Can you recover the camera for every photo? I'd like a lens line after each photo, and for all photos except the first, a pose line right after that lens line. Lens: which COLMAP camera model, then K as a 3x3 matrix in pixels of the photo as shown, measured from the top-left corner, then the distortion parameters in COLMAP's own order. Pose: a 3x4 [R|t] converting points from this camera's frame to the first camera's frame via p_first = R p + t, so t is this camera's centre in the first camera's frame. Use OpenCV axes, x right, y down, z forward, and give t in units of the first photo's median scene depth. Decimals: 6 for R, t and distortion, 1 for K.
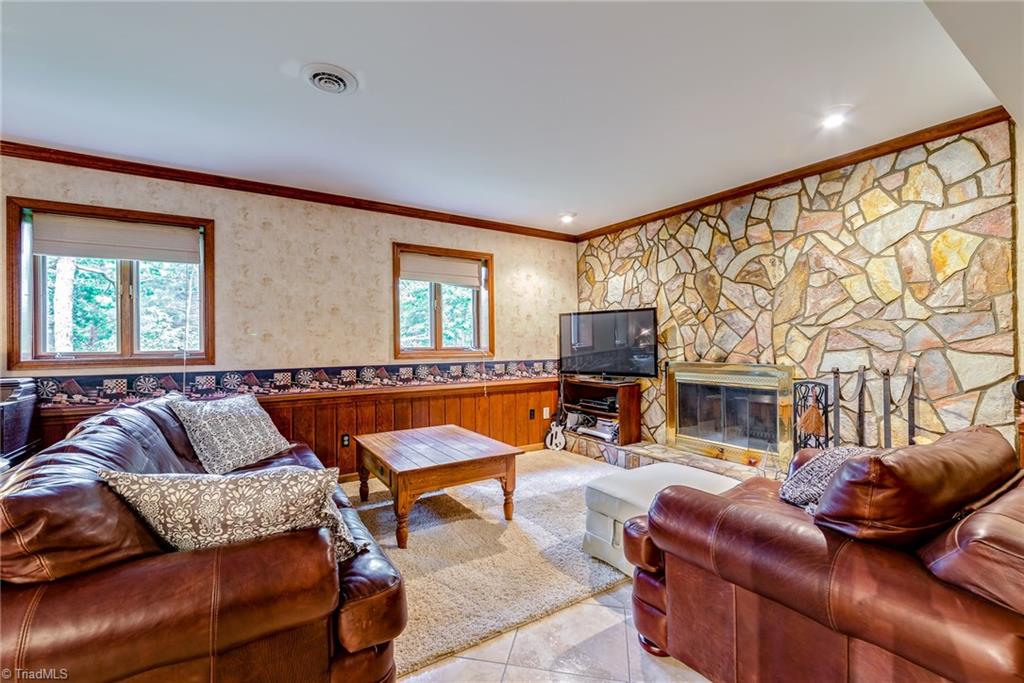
lens RADIAL K [[443.1, 0, 513.9], [0, 443.1, 337.6], [0, 0, 1]] dist [-0.000514, -0.000141]
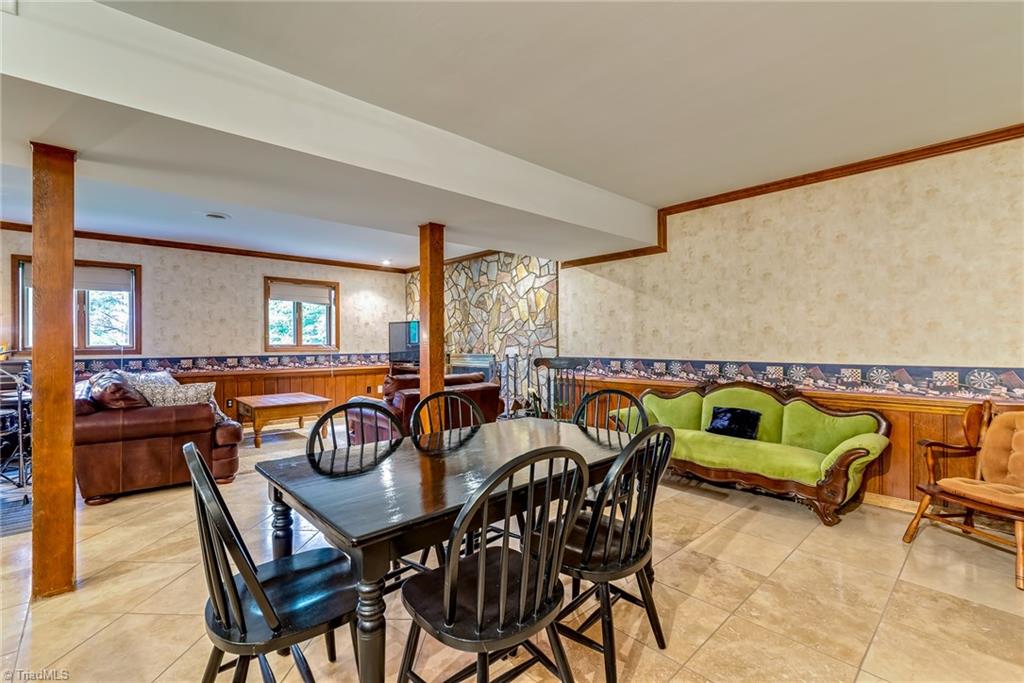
lens RADIAL K [[445.9, 0, 511.4], [0, 445.9, 338.0], [0, 0, 1]] dist [-0.011143, -0.000140]
pose [[0.985092, 0.005386, 0.171943, 0.338597], [-0.005504, 0.999985, 0.000212, -0.005175], [-0.171940, -0.001155, 0.985107, -0.735657]]
